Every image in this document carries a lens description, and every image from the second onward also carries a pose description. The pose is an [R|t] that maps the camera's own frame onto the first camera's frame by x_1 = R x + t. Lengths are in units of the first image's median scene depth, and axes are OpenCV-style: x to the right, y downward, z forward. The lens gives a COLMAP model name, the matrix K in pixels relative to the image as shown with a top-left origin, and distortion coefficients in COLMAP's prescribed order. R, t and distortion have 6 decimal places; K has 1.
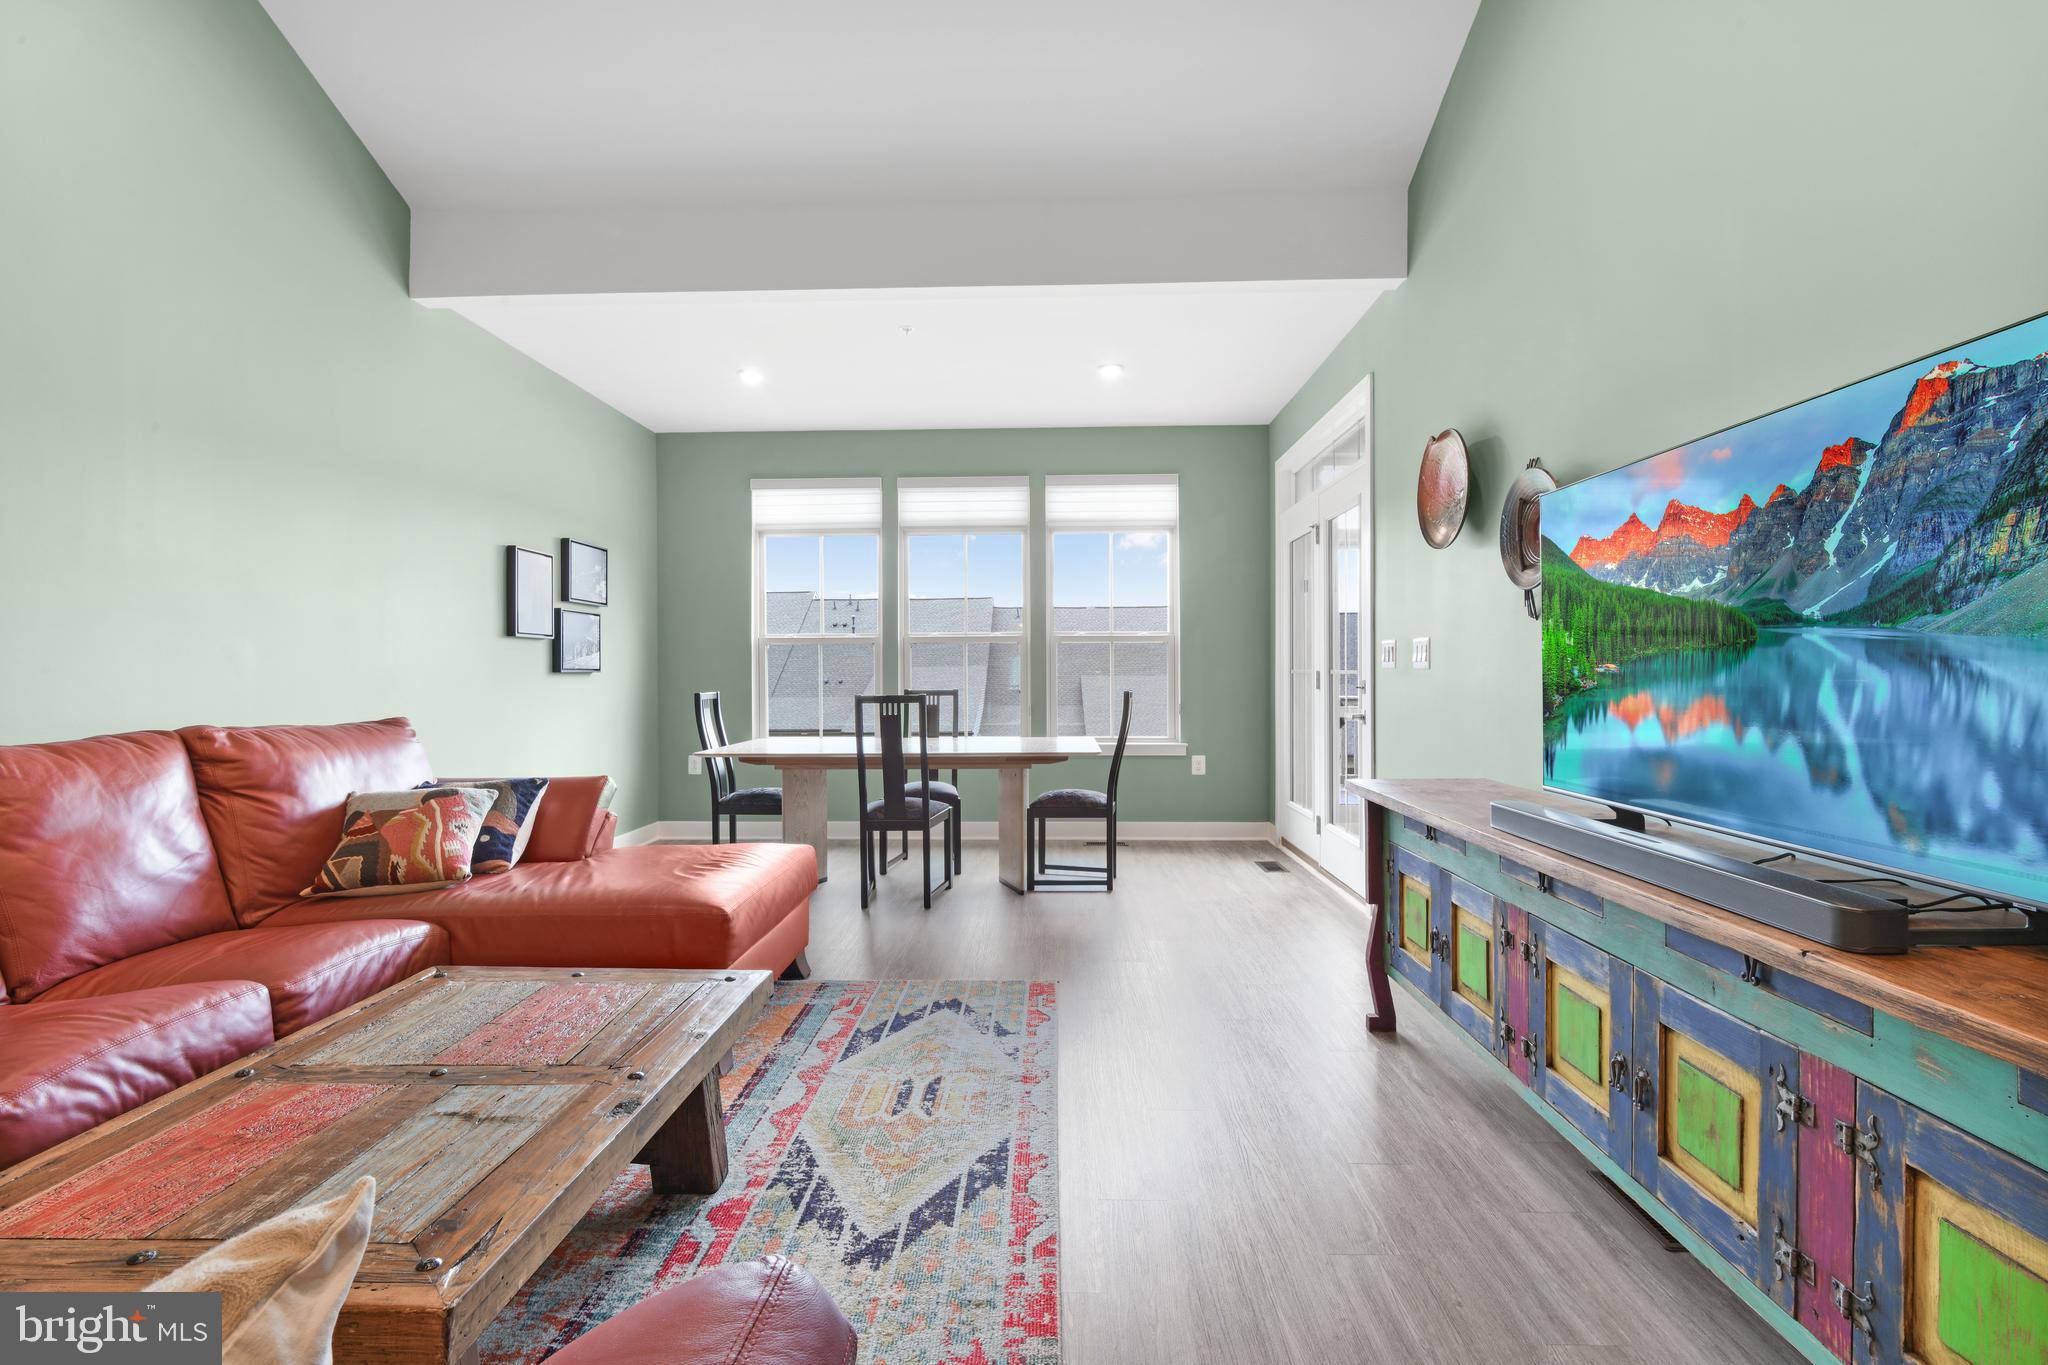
lens RADIAL K [[951.8, 0, 1014.3], [0, 951.8, 670.4], [0, 0, 1]] dist [0.012563, -0.001491]
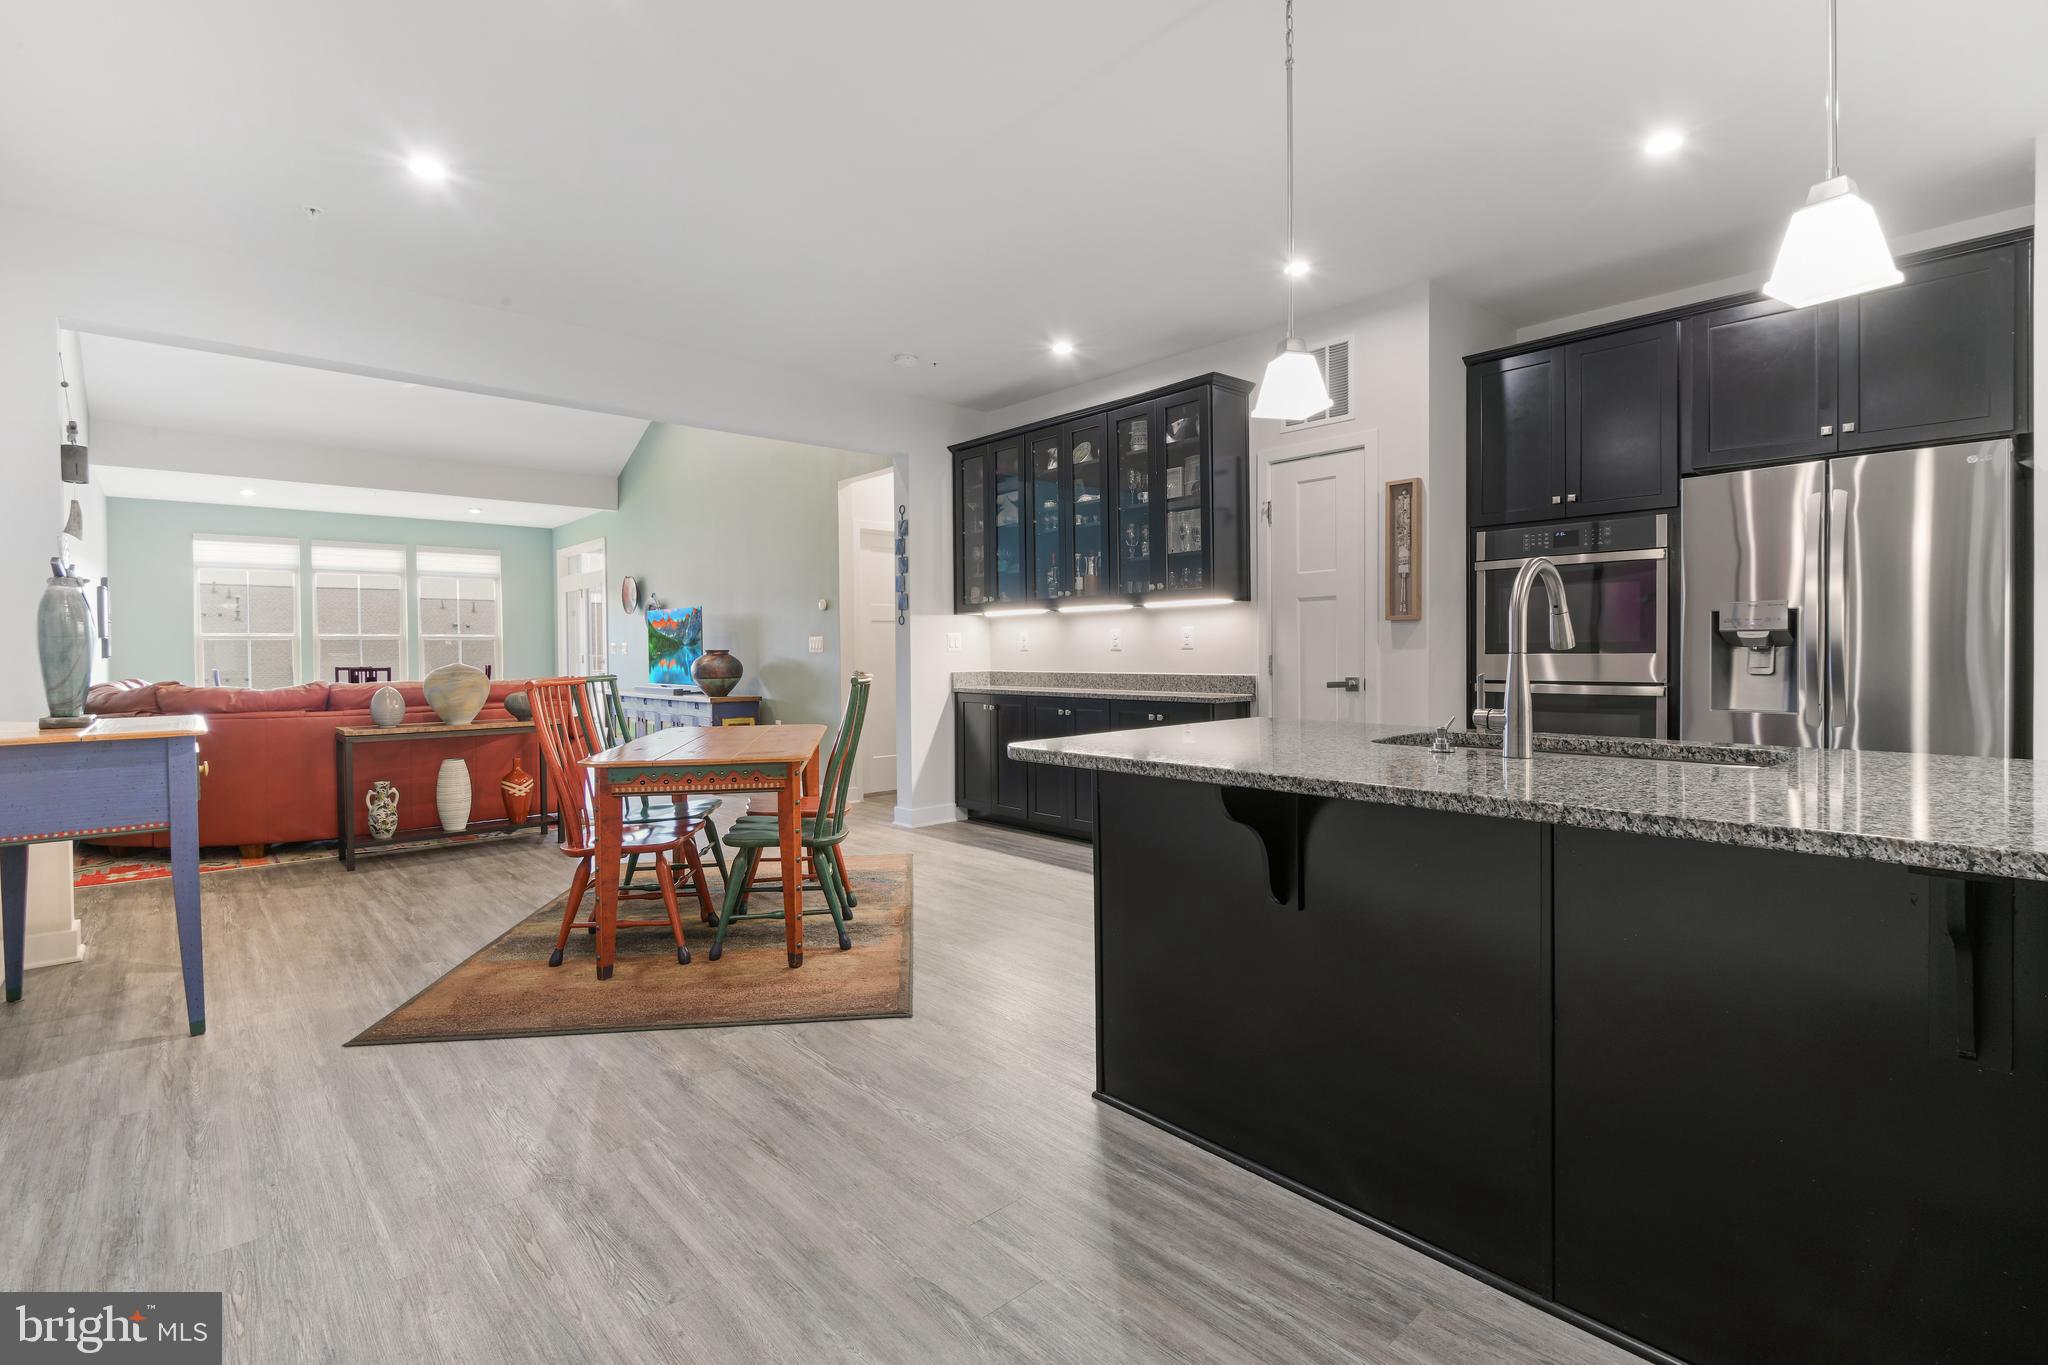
lens RADIAL K [[951.8, 0, 1017.0], [0, 951.8, 659.8], [0, 0, 1]] dist [0.012563, -0.001491]
pose [[0.722829, -0.004073, 0.691015, -2.890829], [0.003184, 0.999992, 0.002563, 0.052773], [-0.691020, 0.000347, 0.722836, -7.827452]]
